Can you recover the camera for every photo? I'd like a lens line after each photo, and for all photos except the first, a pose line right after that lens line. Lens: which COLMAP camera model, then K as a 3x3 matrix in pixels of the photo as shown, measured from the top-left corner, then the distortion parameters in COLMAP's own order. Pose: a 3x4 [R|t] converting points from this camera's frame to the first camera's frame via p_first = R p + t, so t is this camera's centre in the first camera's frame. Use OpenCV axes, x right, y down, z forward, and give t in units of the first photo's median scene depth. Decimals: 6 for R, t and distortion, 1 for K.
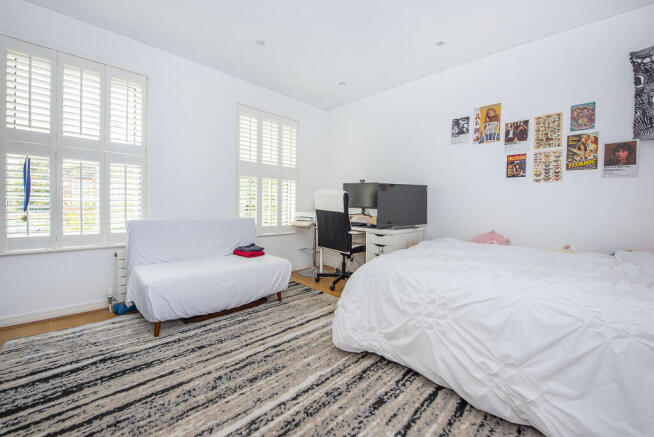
lens RADIAL K [[273.5, 0, 326.9], [0, 273.5, 213.4], [0, 0, 1]] dist [-0.015610, -0.000614]
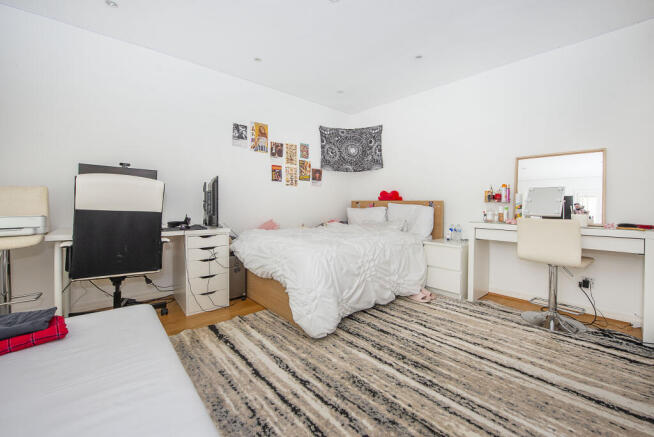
lens RADIAL K [[273.5, 0, 324.3], [0, 273.5, 207.2], [0, 0, 1]] dist [-0.015610, -0.000614]
pose [[0.037755, -0.027854, 0.998899, -0.862888], [0.025660, 0.999309, 0.026896, -0.032871], [-0.998958, 0.024616, 0.038443, 0.810494]]
